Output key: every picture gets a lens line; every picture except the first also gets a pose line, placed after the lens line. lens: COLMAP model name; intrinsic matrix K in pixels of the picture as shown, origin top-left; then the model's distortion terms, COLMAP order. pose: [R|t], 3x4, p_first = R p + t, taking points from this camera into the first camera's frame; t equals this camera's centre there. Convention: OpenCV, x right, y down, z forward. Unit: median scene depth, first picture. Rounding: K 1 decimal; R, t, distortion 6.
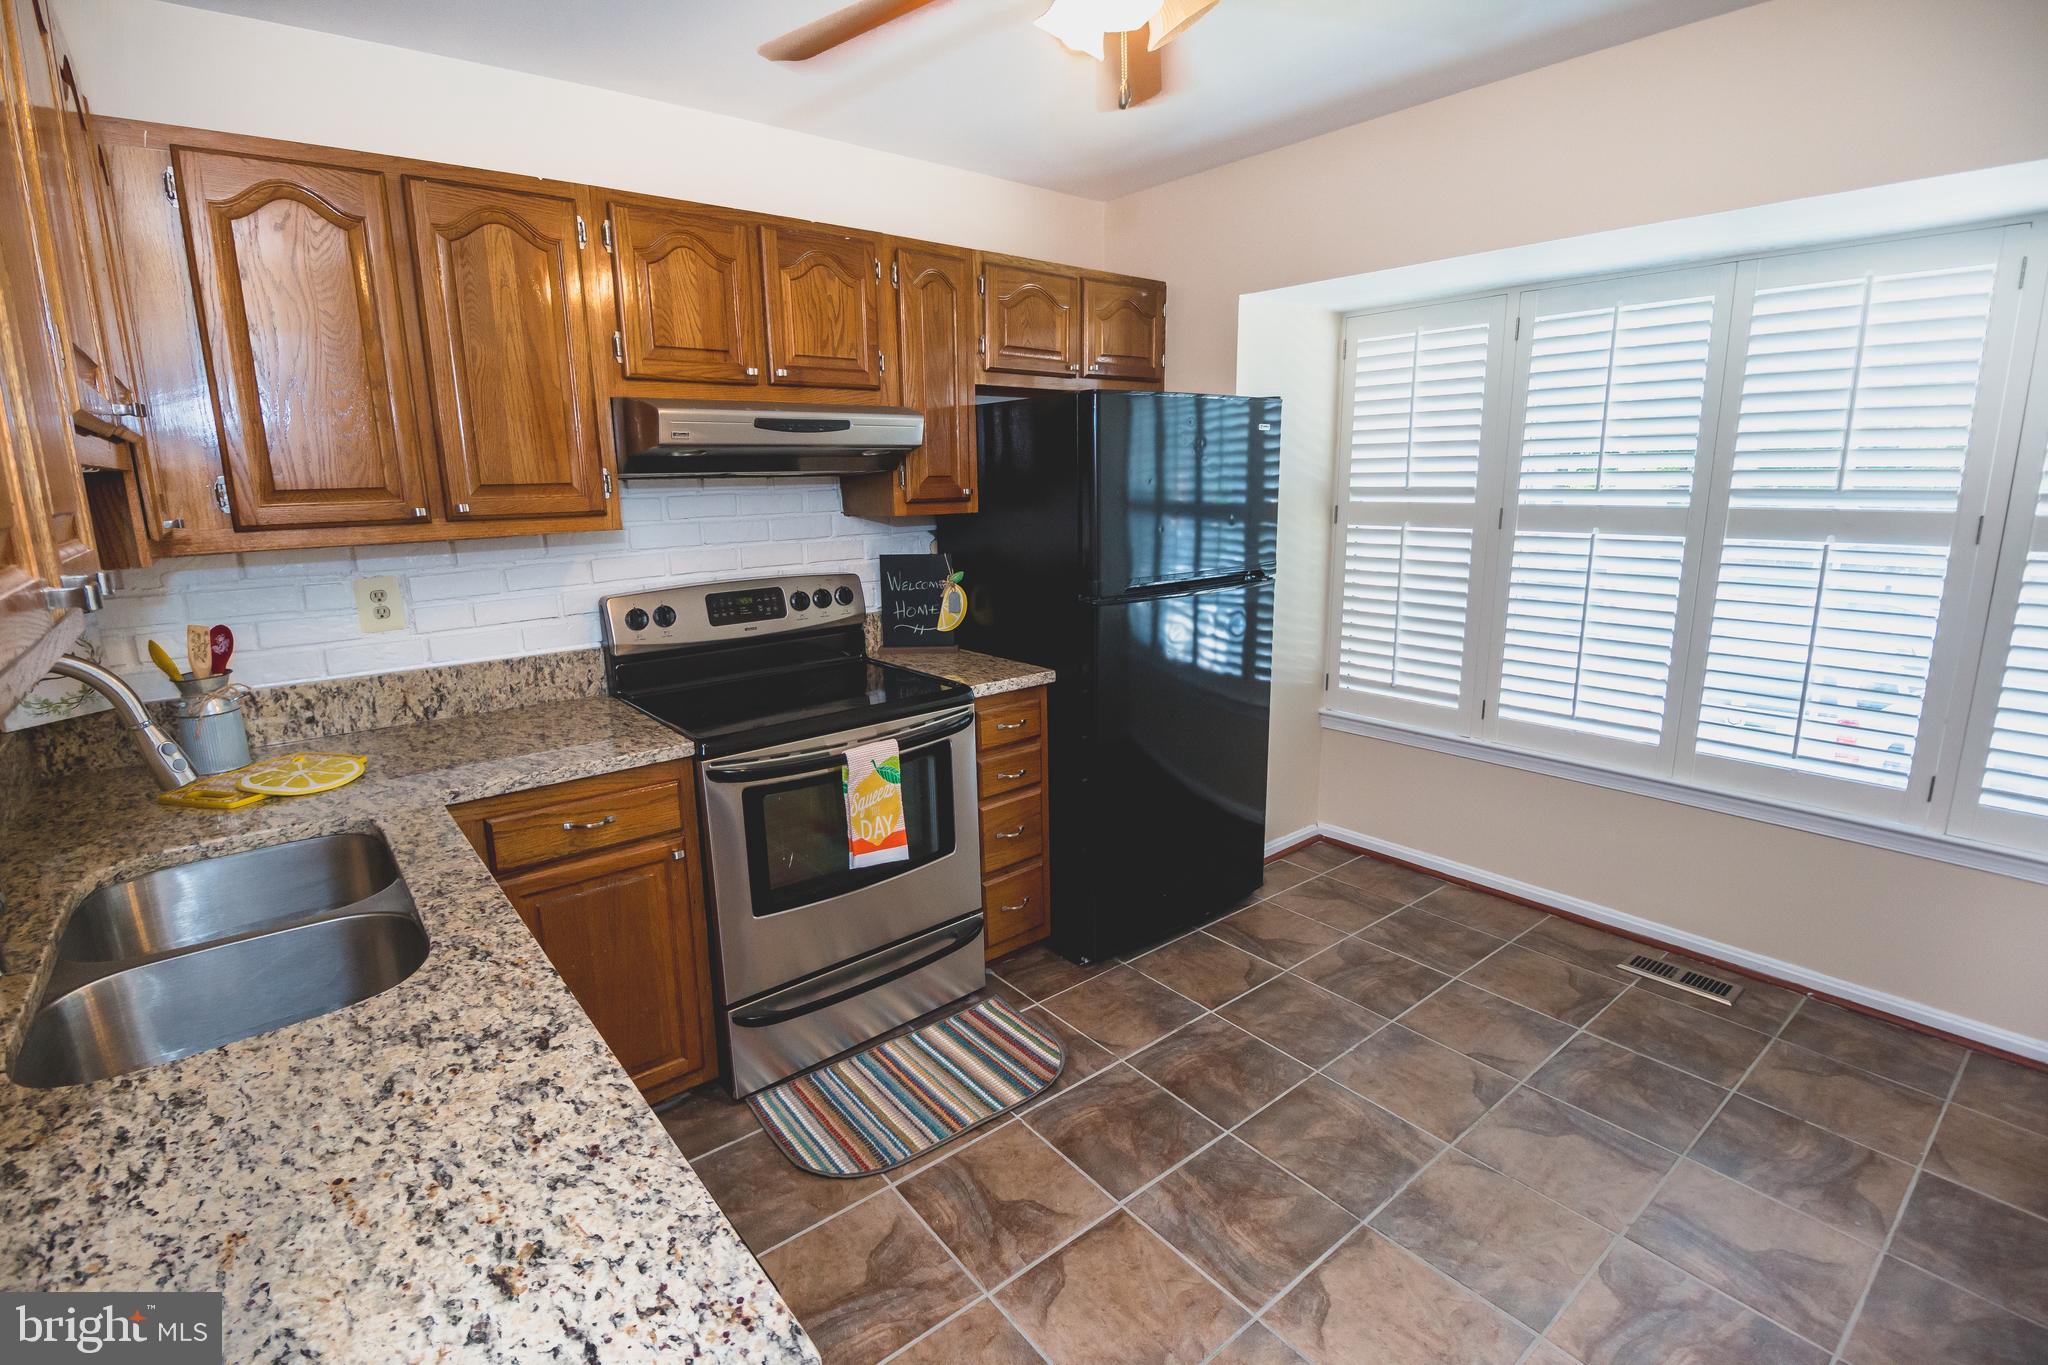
lens RADIAL K [[941.8, 0, 1024.0], [0, 941.8, 682.5], [0, 0, 1]] dist [0.002038, 0.000228]
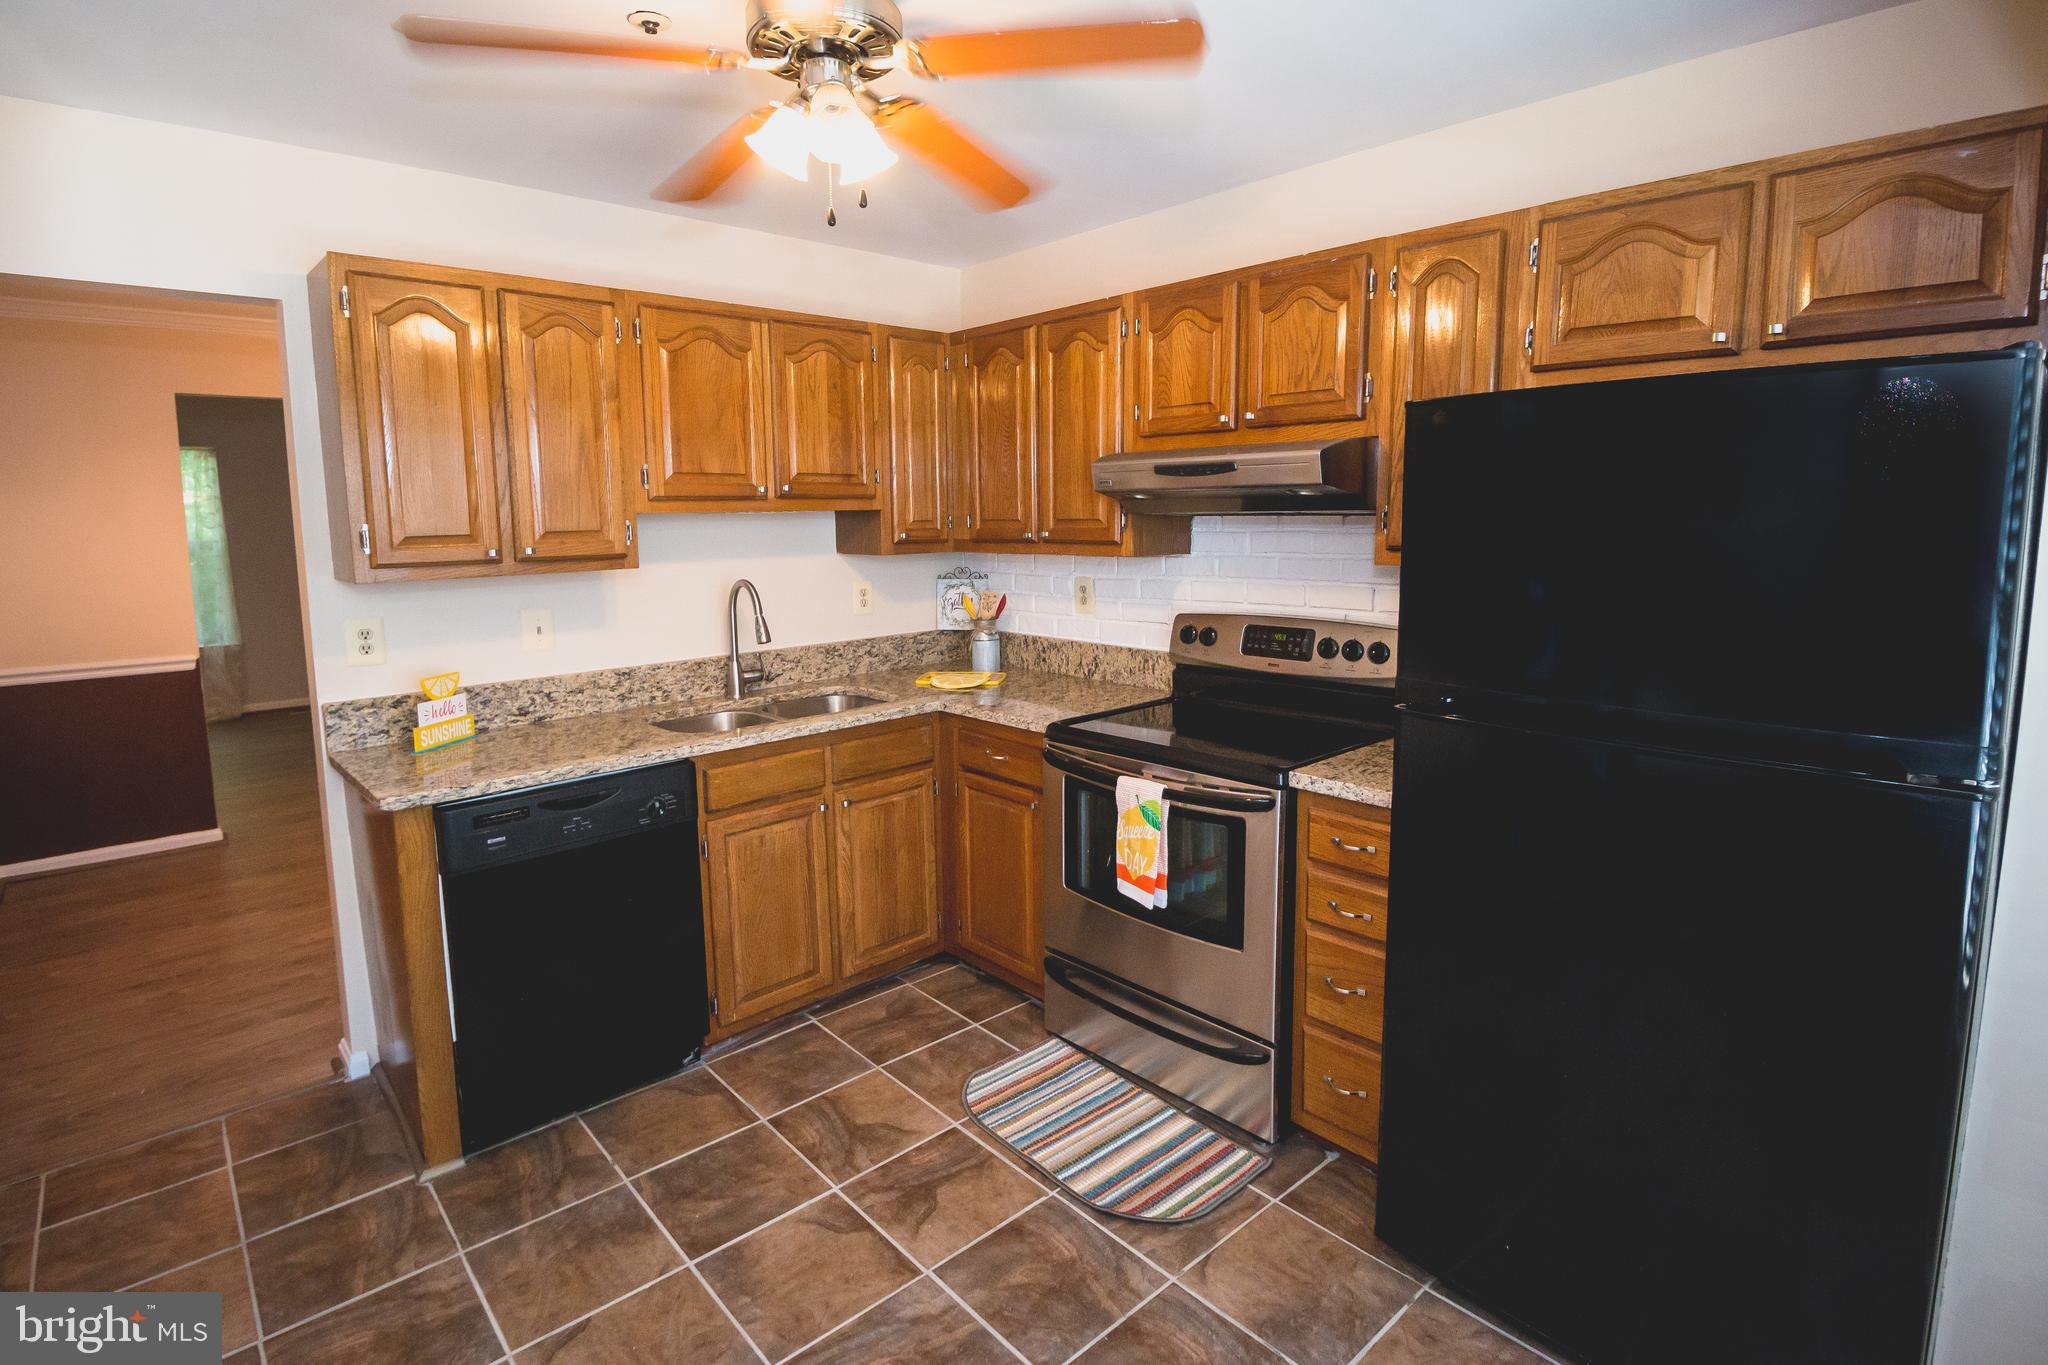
lens RADIAL K [[1033.0, 0, 1021.3], [0, 1033.0, 646.7], [0, 0, 1]] dist [-0.006958, -0.000692]
pose [[0.050598, 0.149404, -0.987481, 0.849683], [-0.209193, 0.968399, 0.135798, -0.185165], [0.976565, 0.199703, 0.080254, 0.710618]]
